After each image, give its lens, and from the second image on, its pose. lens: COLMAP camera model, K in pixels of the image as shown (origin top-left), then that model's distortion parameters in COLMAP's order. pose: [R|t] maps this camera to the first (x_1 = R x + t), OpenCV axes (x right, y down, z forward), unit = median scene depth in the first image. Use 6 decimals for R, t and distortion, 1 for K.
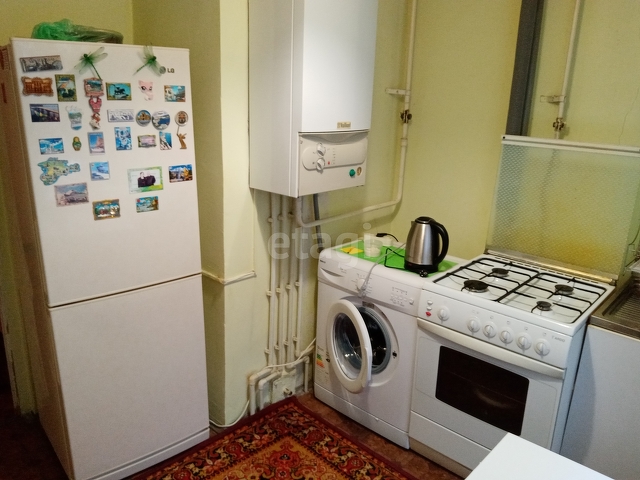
lens RADIAL K [[509.5, 0, 320.0], [0, 509.5, 240.0], [0, 0, 1]] dist [0.064934, -0.119952]
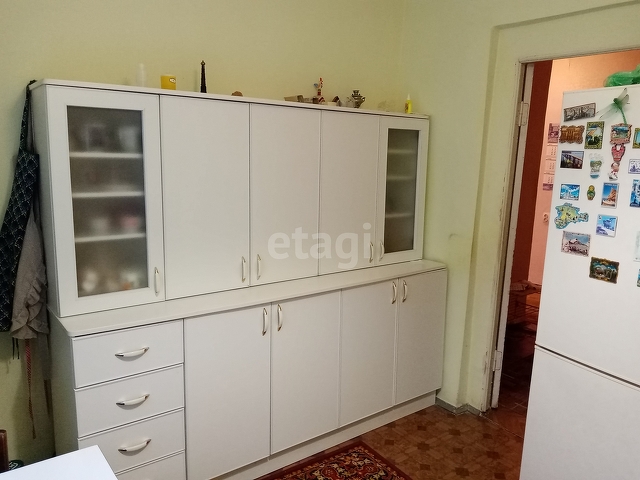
lens RADIAL K [[509.5, 0, 320.0], [0, 509.5, 240.0], [0, 0, 1]] dist [0.064934, -0.119952]
pose [[-0.188141, 0.139908, -0.972126, 0.553472], [-0.315678, 0.928666, 0.194749, -0.132976], [0.930027, 0.343519, -0.130554, 0.687634]]
